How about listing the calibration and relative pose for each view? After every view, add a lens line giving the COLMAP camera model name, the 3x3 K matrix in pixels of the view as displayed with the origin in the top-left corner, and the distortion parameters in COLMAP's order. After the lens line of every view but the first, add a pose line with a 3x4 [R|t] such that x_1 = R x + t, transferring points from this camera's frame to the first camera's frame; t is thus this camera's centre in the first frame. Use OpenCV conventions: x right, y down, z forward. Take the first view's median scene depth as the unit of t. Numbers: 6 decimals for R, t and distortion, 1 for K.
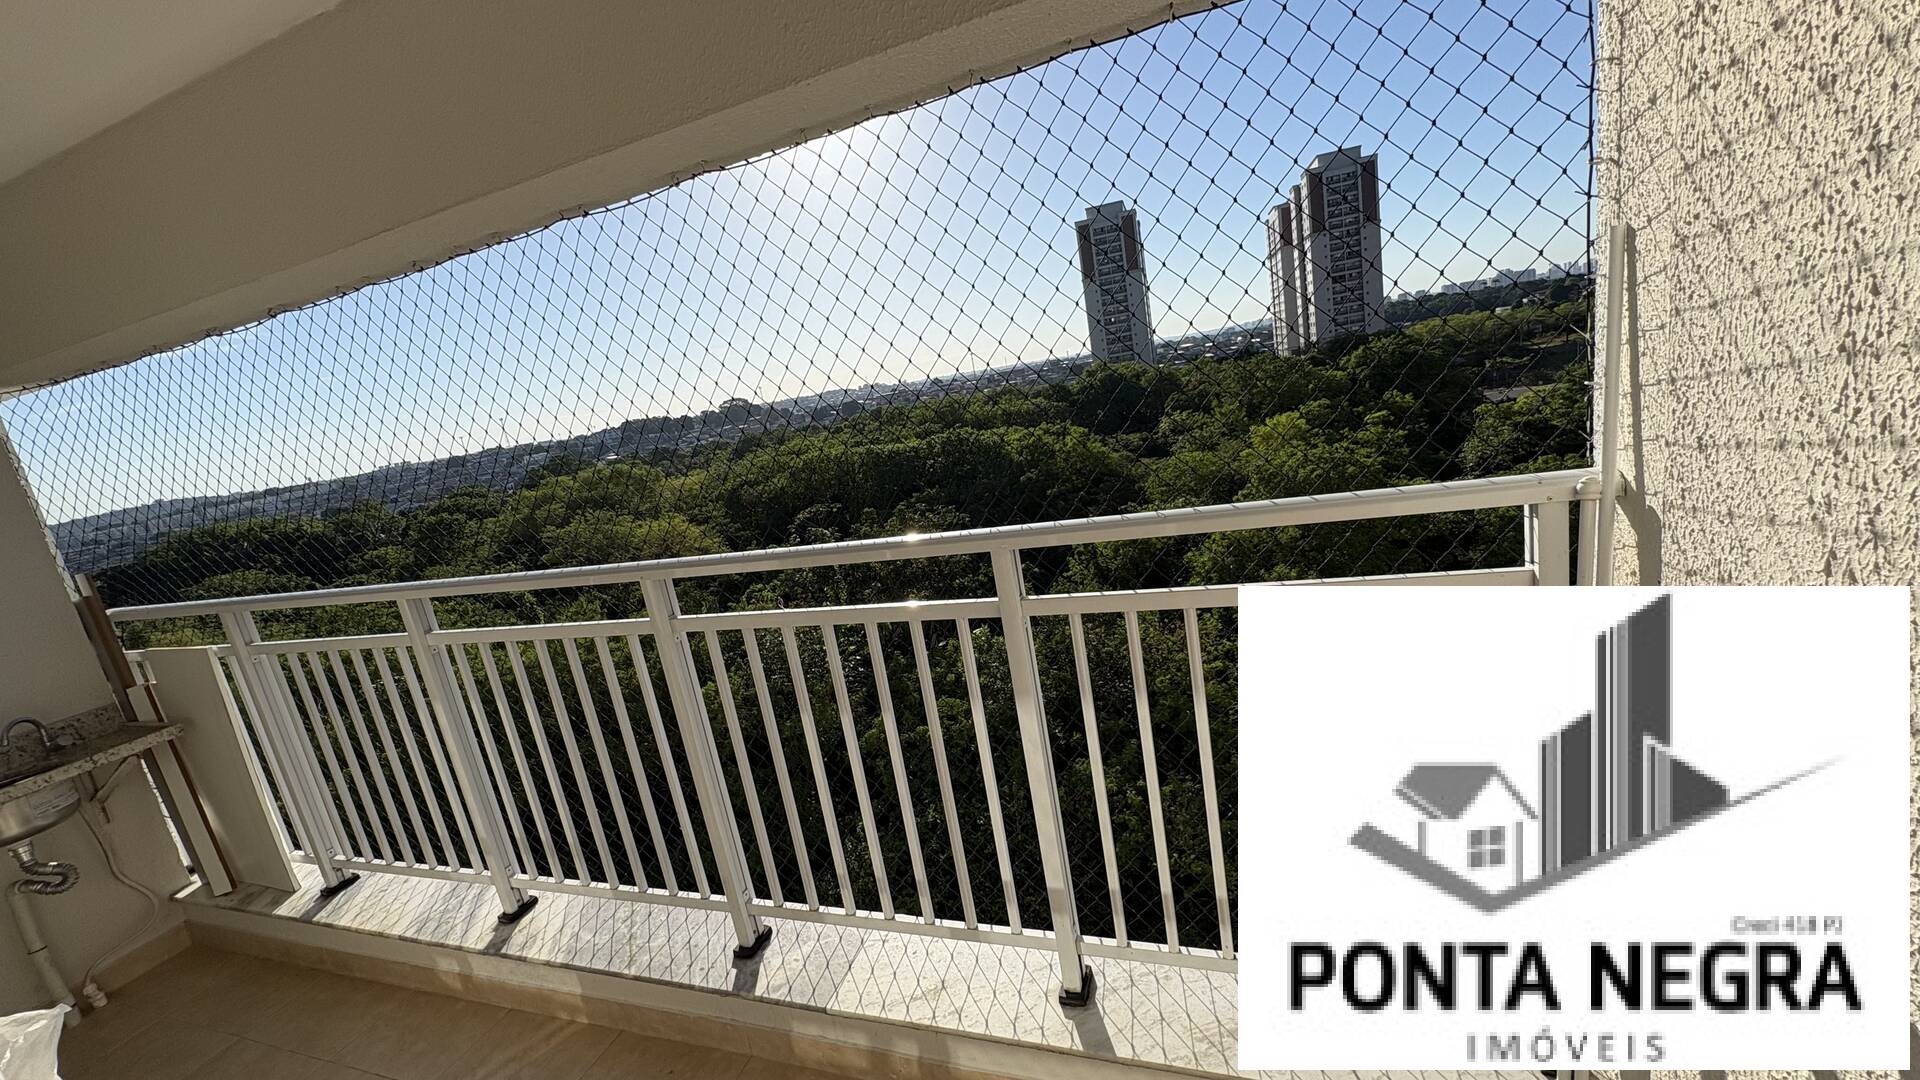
lens RADIAL K [[766.4, 0, 955.0], [0, 766.4, 542.1], [0, 0, 1]] dist [0.000795, -0.000380]
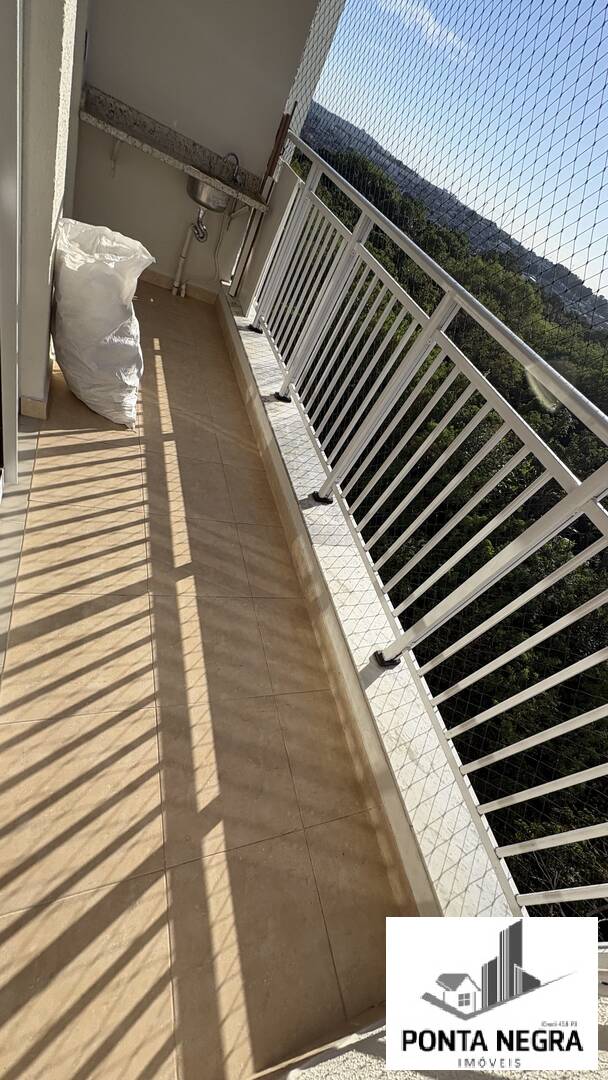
lens RADIAL K [[431.1, 0, 305.0], [0, 431.1, 539.4], [0, 0, 1]] dist [0.000795, -0.000380]
pose [[0.462104, 0.848044, -0.259388, 0.079521], [-0.662205, 0.524518, 0.535131, 0.031354], [0.589868, -0.075518, 0.803961, 0.101850]]
